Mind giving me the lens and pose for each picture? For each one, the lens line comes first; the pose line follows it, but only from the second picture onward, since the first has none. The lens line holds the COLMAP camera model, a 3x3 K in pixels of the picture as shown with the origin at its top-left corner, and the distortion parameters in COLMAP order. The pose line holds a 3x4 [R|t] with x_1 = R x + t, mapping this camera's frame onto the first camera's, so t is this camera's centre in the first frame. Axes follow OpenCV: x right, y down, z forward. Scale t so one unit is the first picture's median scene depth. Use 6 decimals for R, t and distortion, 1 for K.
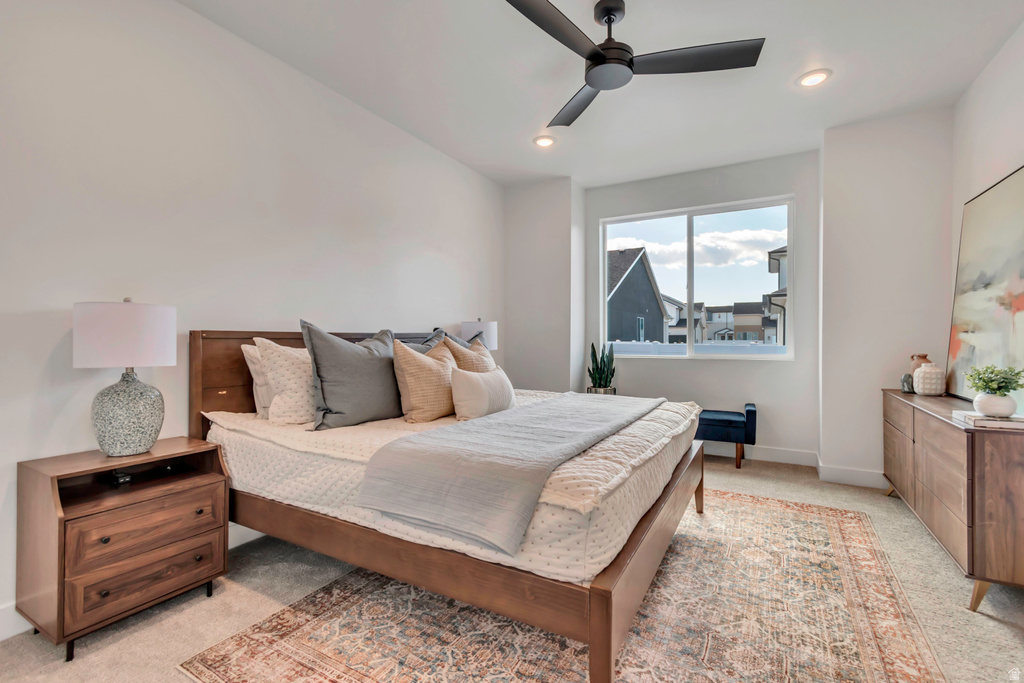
lens RADIAL K [[462.1, 0, 511.5], [0, 462.1, 333.9], [0, 0, 1]] dist [0.001984, 0.000031]
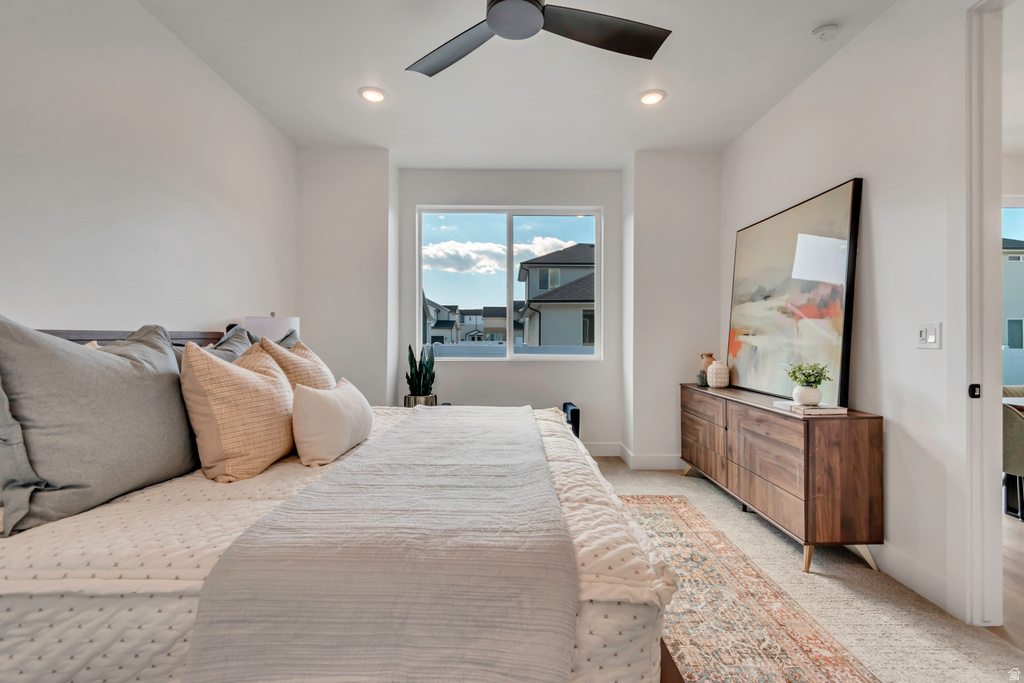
lens RADIAL K [[462.1, 0, 511.5], [0, 462.1, 333.9], [0, 0, 1]] dist [0.001984, 0.000031]
pose [[0.863509, 0.006769, 0.504288, -0.189815], [-0.006003, 0.999977, -0.003143, 0.000868], [-0.504298, -0.000313, 0.863530, 0.279288]]
